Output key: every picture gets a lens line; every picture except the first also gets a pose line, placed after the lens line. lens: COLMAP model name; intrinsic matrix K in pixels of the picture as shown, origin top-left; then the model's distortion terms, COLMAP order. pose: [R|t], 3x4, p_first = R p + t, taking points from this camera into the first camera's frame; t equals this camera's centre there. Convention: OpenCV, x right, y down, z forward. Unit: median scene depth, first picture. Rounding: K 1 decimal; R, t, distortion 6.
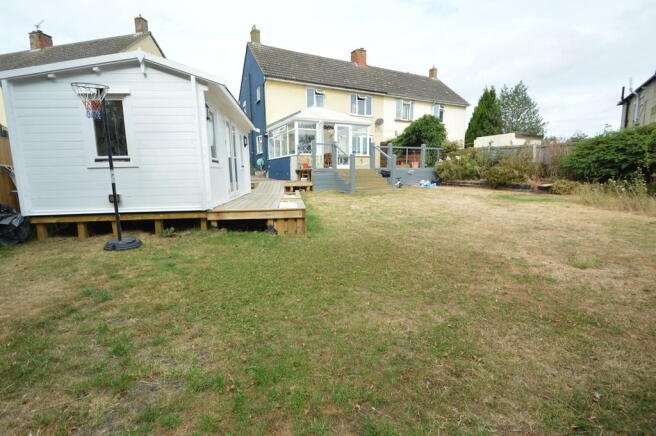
lens RADIAL K [[302.3, 0, 328.0], [0, 302.3, 218.0], [0, 0, 1]] dist [-0.042576, 0.000218]
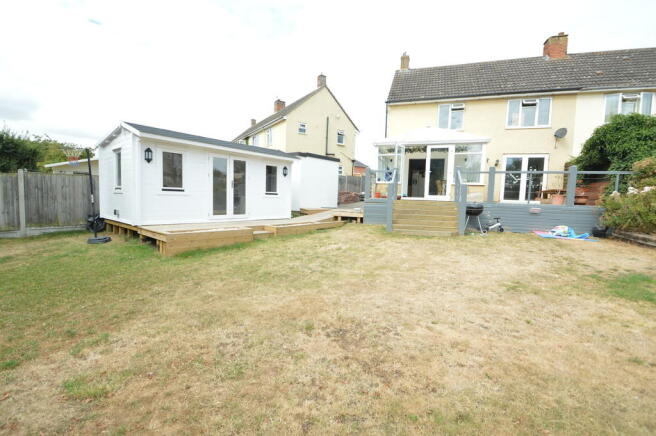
lens RADIAL K [[303.5, 0, 328.0], [0, 303.5, 218.0], [0, 0, 1]] dist [-0.054644, 0.000265]
pose [[0.624446, 0.090915, -0.775759, 0.435849], [-0.146588, 0.989195, -0.002067, -0.064696], [0.767189, 0.115008, 0.631026, 0.251221]]
